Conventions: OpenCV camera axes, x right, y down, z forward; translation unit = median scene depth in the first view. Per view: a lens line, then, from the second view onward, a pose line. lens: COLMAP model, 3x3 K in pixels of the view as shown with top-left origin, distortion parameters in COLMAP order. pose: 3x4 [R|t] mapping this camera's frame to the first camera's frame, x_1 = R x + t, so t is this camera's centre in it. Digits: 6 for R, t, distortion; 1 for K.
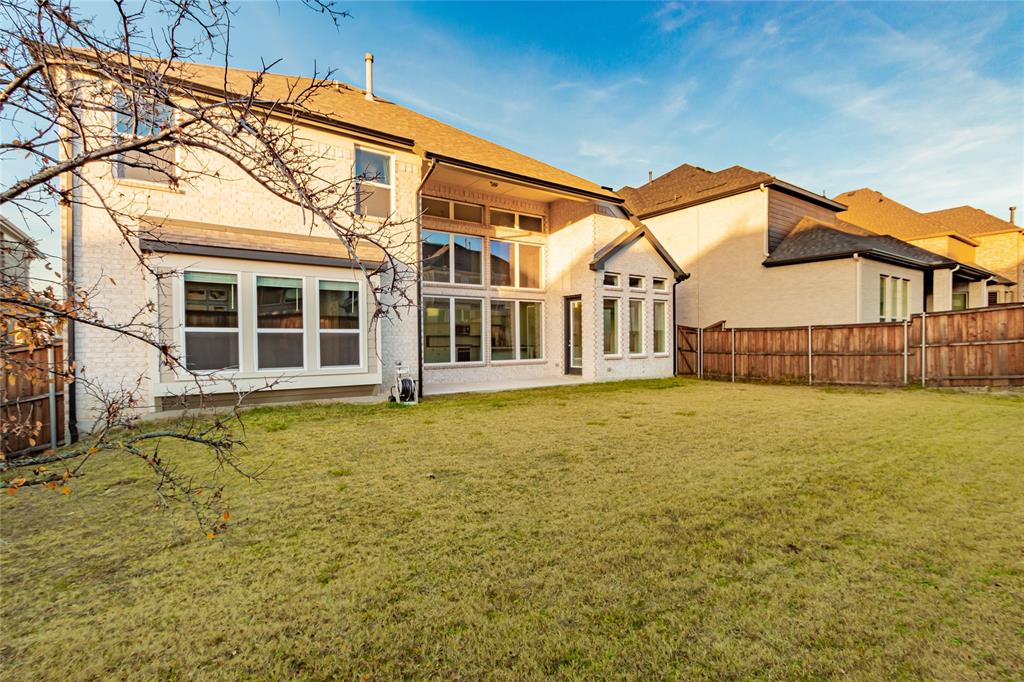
lens RADIAL K [[488.2, 0, 516.5], [0, 488.2, 344.0], [0, 0, 1]] dist [0.011584, -0.002964]
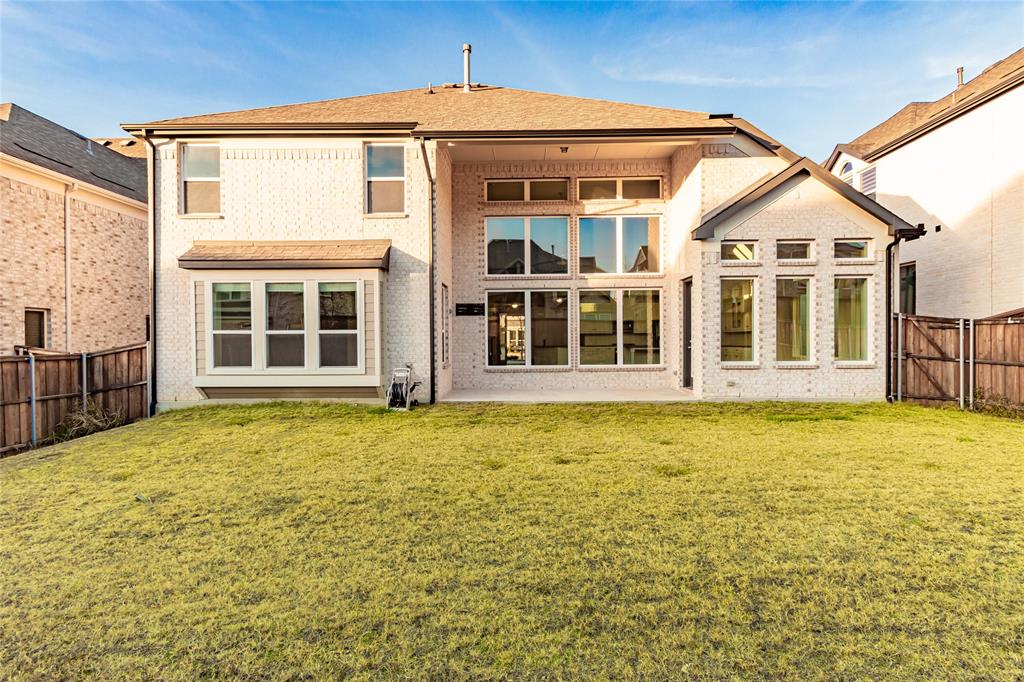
lens RADIAL K [[488.2, 0, 513.8], [0, 488.2, 343.3], [0, 0, 1]] dist [0.011584, -0.002964]
pose [[0.797400, 0.007234, -0.603407, 0.362140], [-0.003991, 0.999969, 0.006715, -0.007359], [0.603438, -0.002946, 0.797405, 0.280386]]
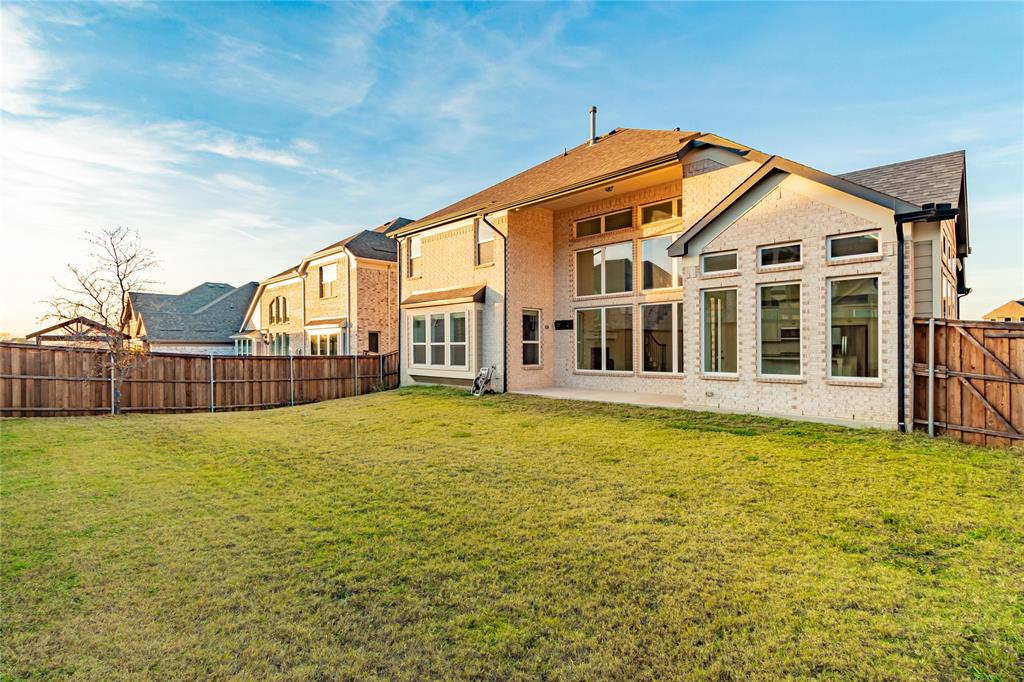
lens RADIAL K [[488.2, 0, 506.5], [0, 488.2, 343.4], [0, 0, 1]] dist [0.011584, -0.002964]
pose [[0.149292, -0.001442, -0.988792, 0.835302], [-0.005628, 0.999981, -0.002308, -0.016081], [0.988777, 0.005909, 0.149281, 0.620301]]
